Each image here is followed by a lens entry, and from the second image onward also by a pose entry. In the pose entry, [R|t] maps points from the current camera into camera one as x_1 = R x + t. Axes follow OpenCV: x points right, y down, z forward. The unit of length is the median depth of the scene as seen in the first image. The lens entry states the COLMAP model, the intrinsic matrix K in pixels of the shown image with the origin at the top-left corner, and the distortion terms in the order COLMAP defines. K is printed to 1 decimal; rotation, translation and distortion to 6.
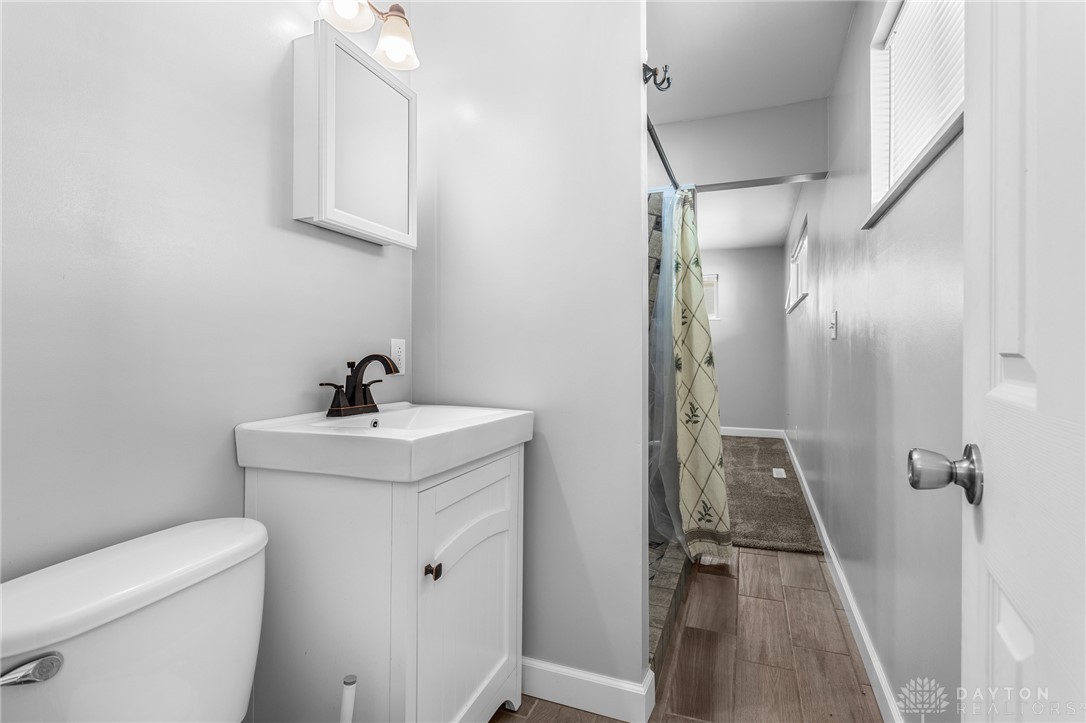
lens RADIAL K [[511.5, 0, 542.7], [0, 511.5, 357.5], [0, 0, 1]] dist [0.001070, 0.000148]
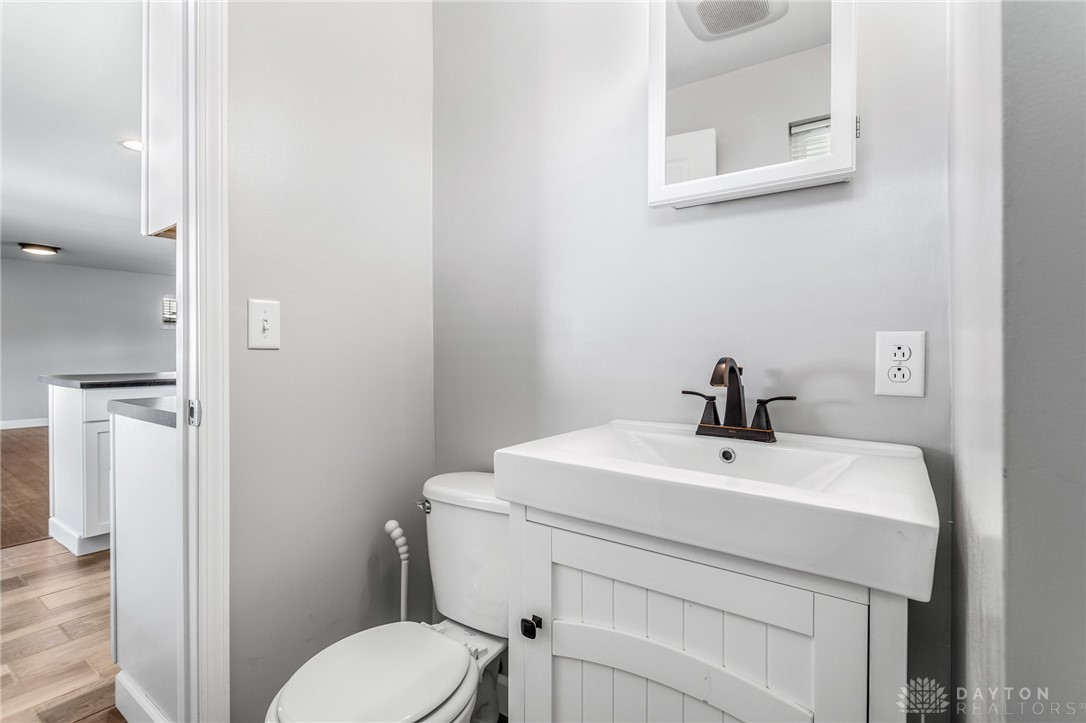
lens RADIAL K [[511.5, 0, 542.7], [0, 511.5, 357.5], [0, 0, 1]] dist [0.001070, 0.000148]
pose [[-0.238293, 0.006415, -0.971172, 0.409237], [-0.007920, 0.999932, 0.008548, -0.009749], [0.971161, 0.009729, -0.238226, 0.865722]]
